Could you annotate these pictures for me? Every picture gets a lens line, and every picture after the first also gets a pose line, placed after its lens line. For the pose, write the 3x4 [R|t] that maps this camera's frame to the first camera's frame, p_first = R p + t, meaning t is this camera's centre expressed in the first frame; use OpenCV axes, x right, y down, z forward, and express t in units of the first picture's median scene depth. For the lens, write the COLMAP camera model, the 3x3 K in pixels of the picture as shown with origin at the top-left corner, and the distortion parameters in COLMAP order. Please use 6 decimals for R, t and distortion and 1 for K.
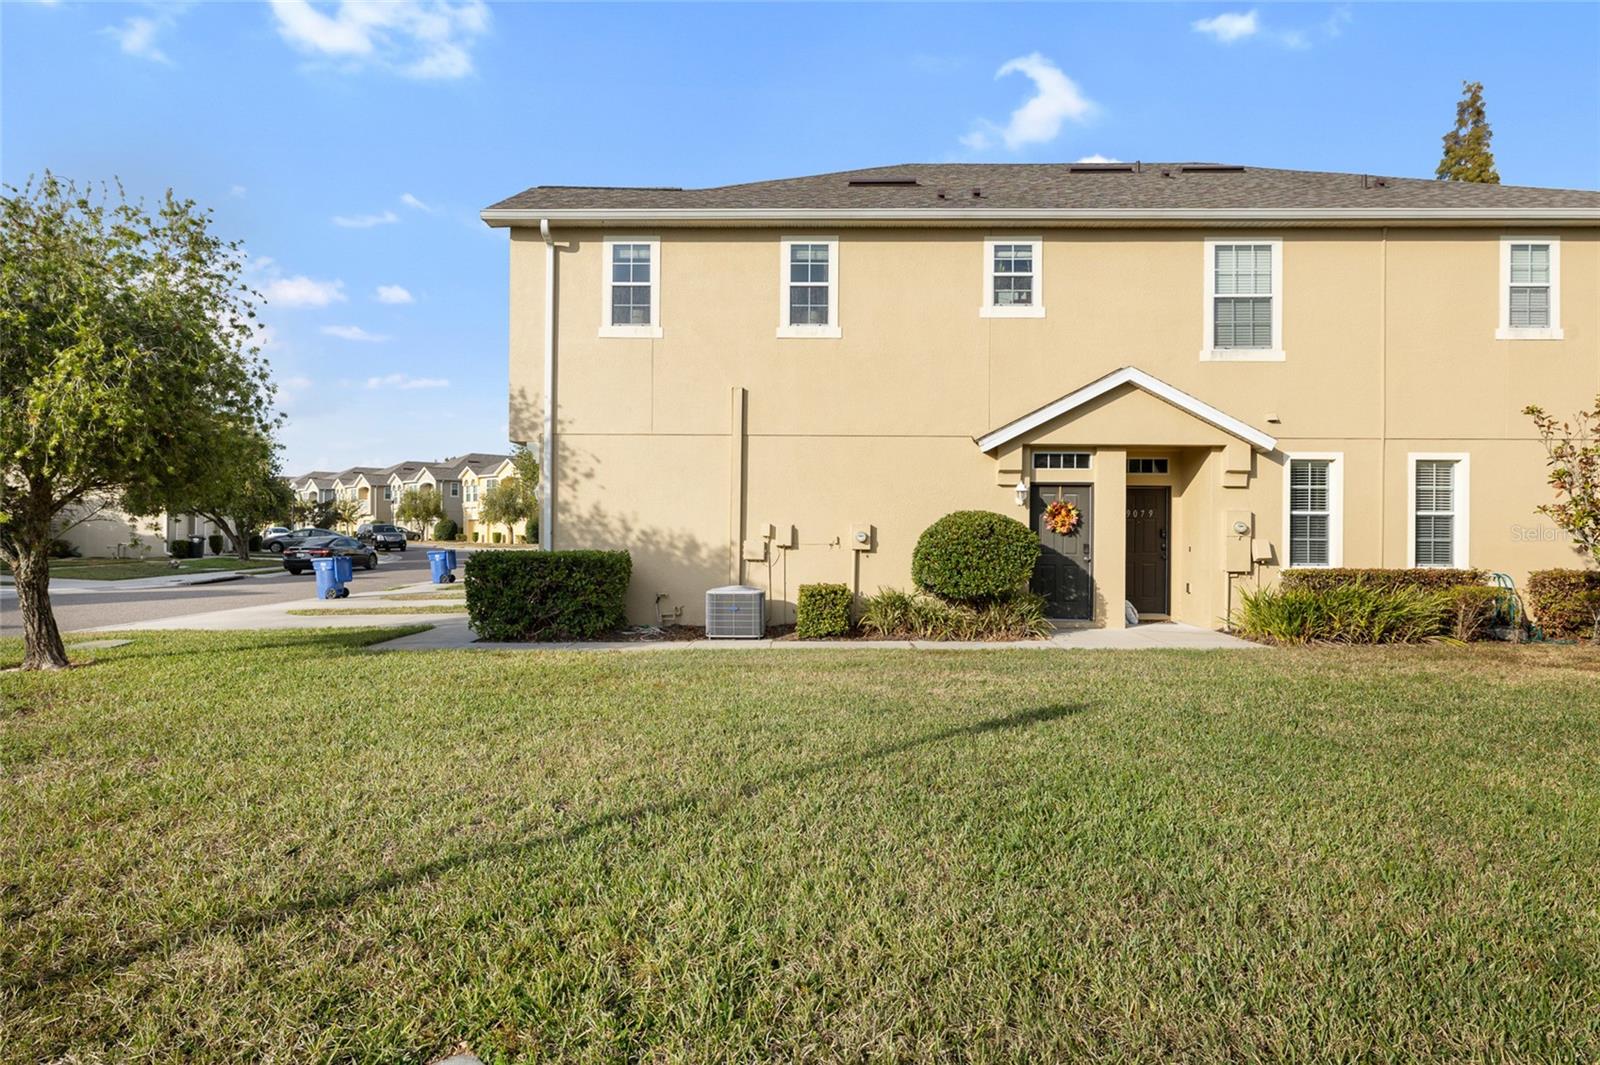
lens RADIAL K [[923.1, 0, 800.0], [0, 923.1, 532.5], [0, 0, 1]] dist [-0.000883, -0.000938]
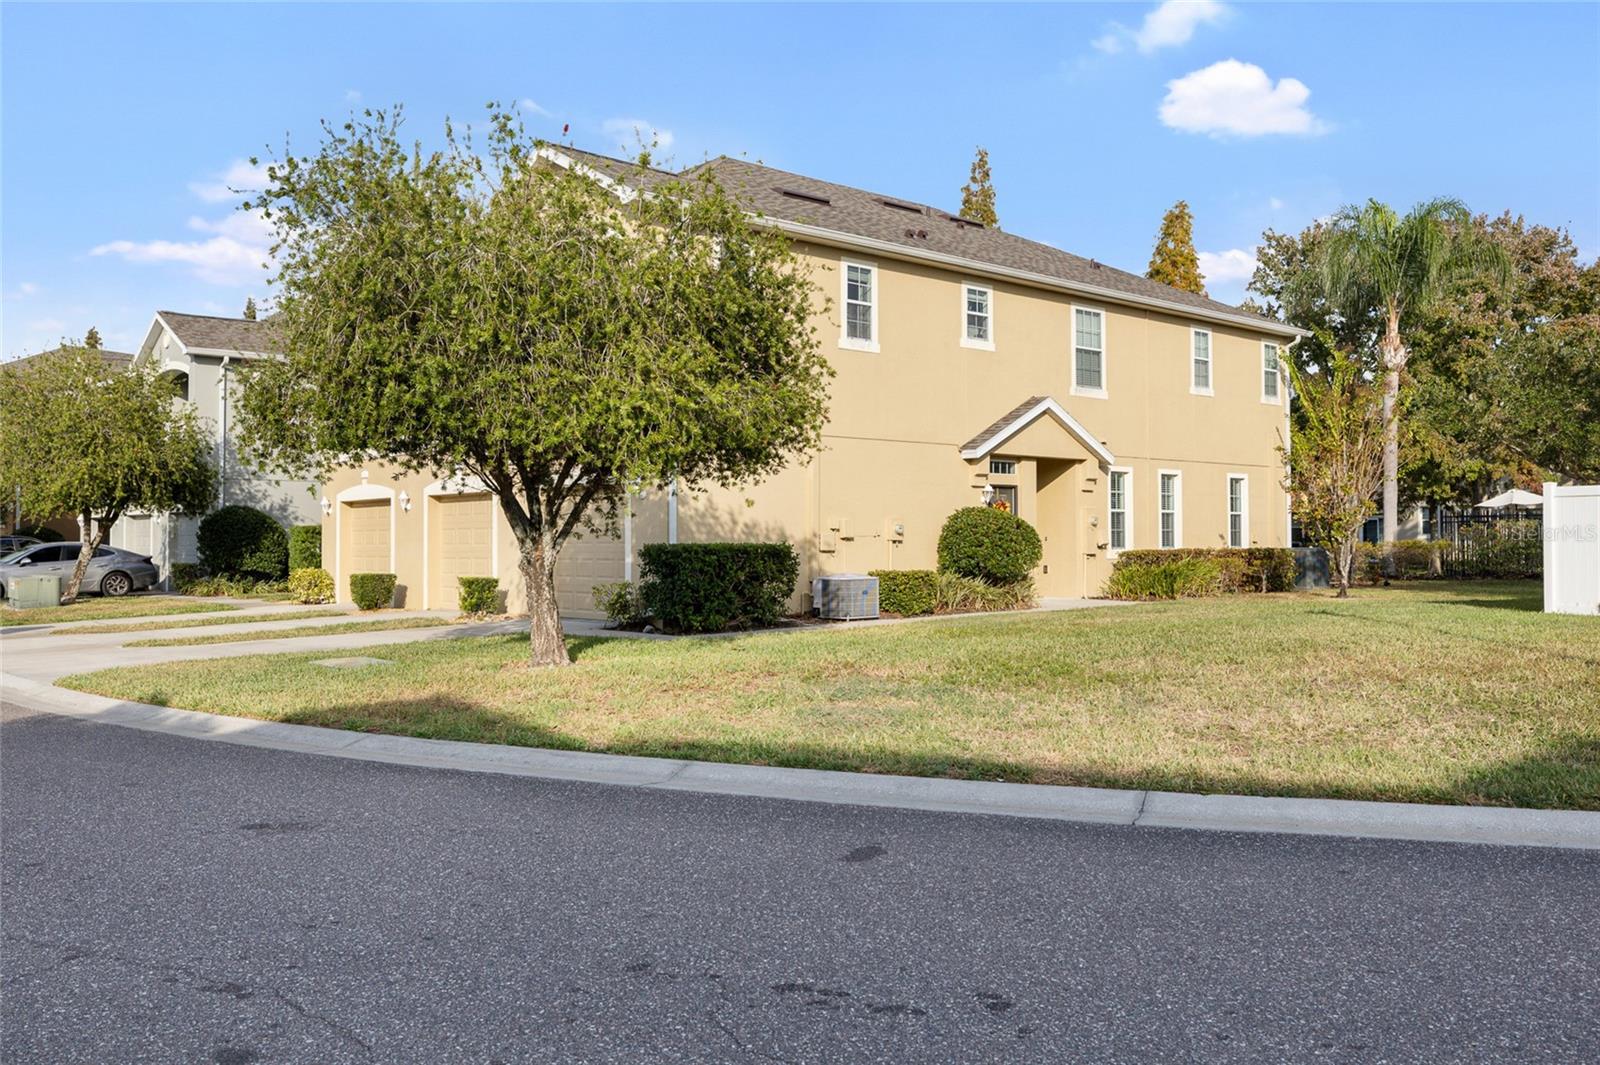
lens RADIAL K [[1228.8, 0, 800.0], [0, 1228.8, 532.5], [0, 0, 1]] dist [-0.004925, -0.000873]
pose [[0.749735, -0.006202, 0.661709, -1.030928], [0.005859, 0.999979, 0.002735, 0.004579], [-0.661712, 0.001827, 0.749756, -0.066264]]
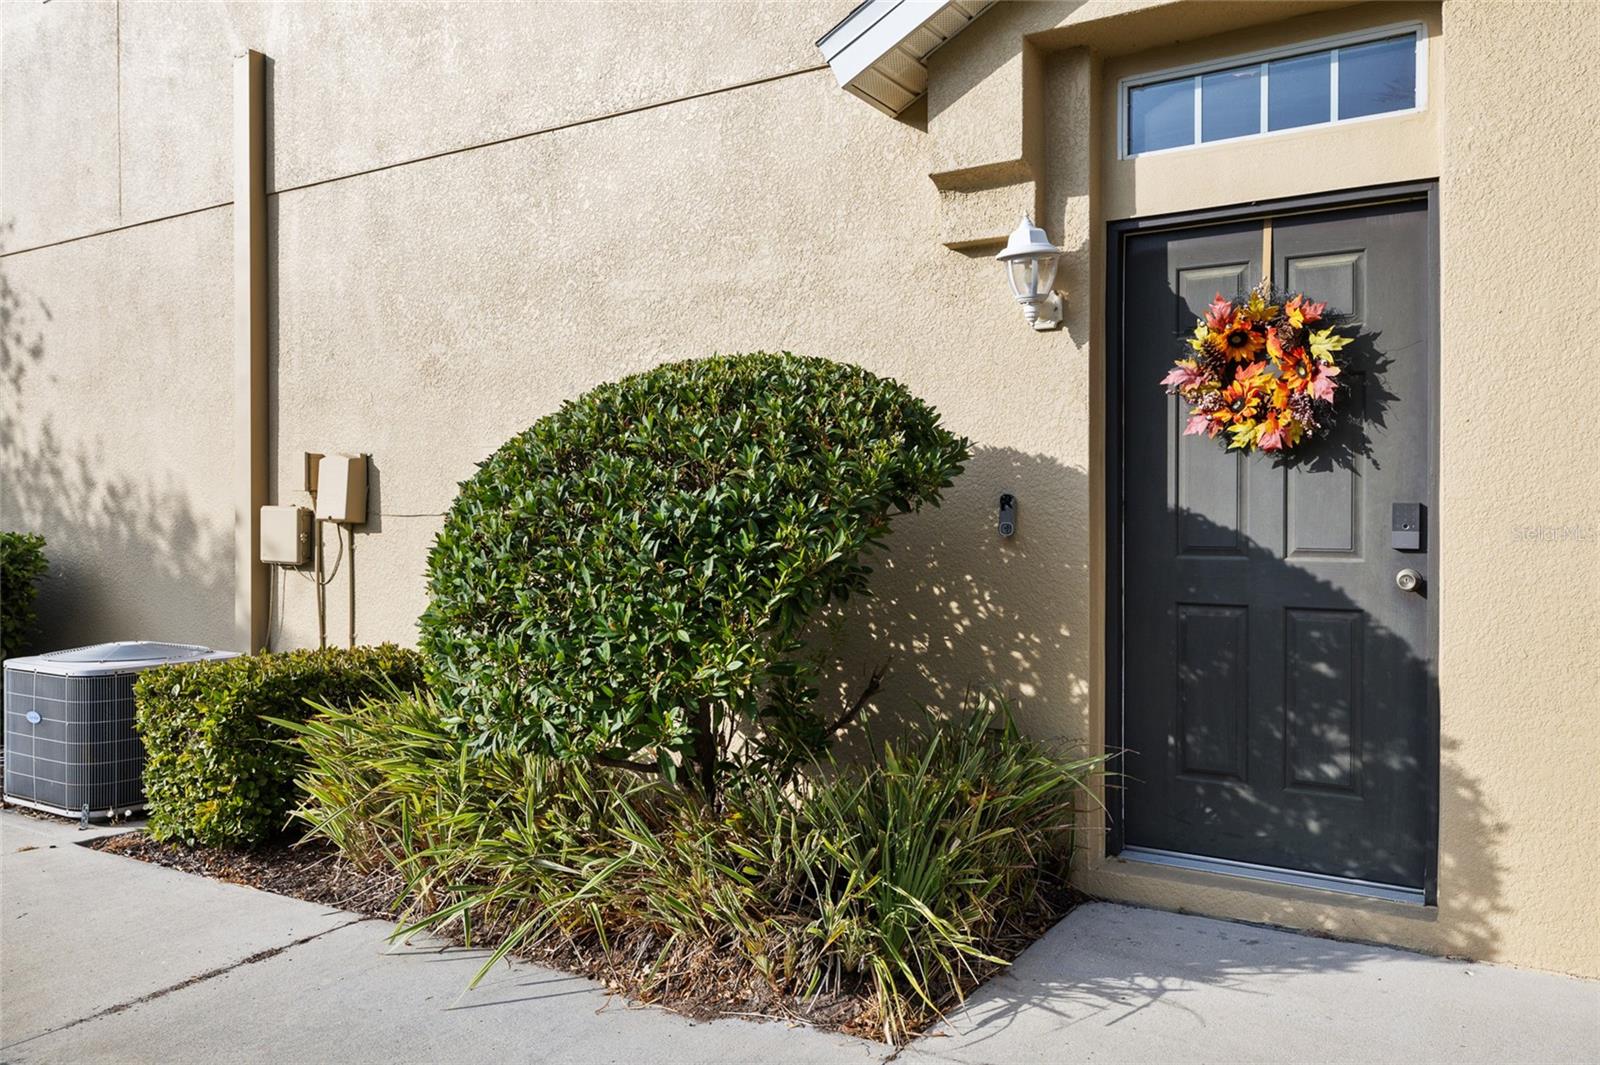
lens RADIAL K [[1239.4, 0, 800.0], [0, 1239.4, 532.5], [0, 0, 1]] dist [-0.002119, -0.001080]
pose [[0.842876, -0.001923, -0.538104, 0.346680], [0.010775, 0.999853, 0.013305, 0.013756], [0.538000, -0.017012, 0.842773, 0.720906]]
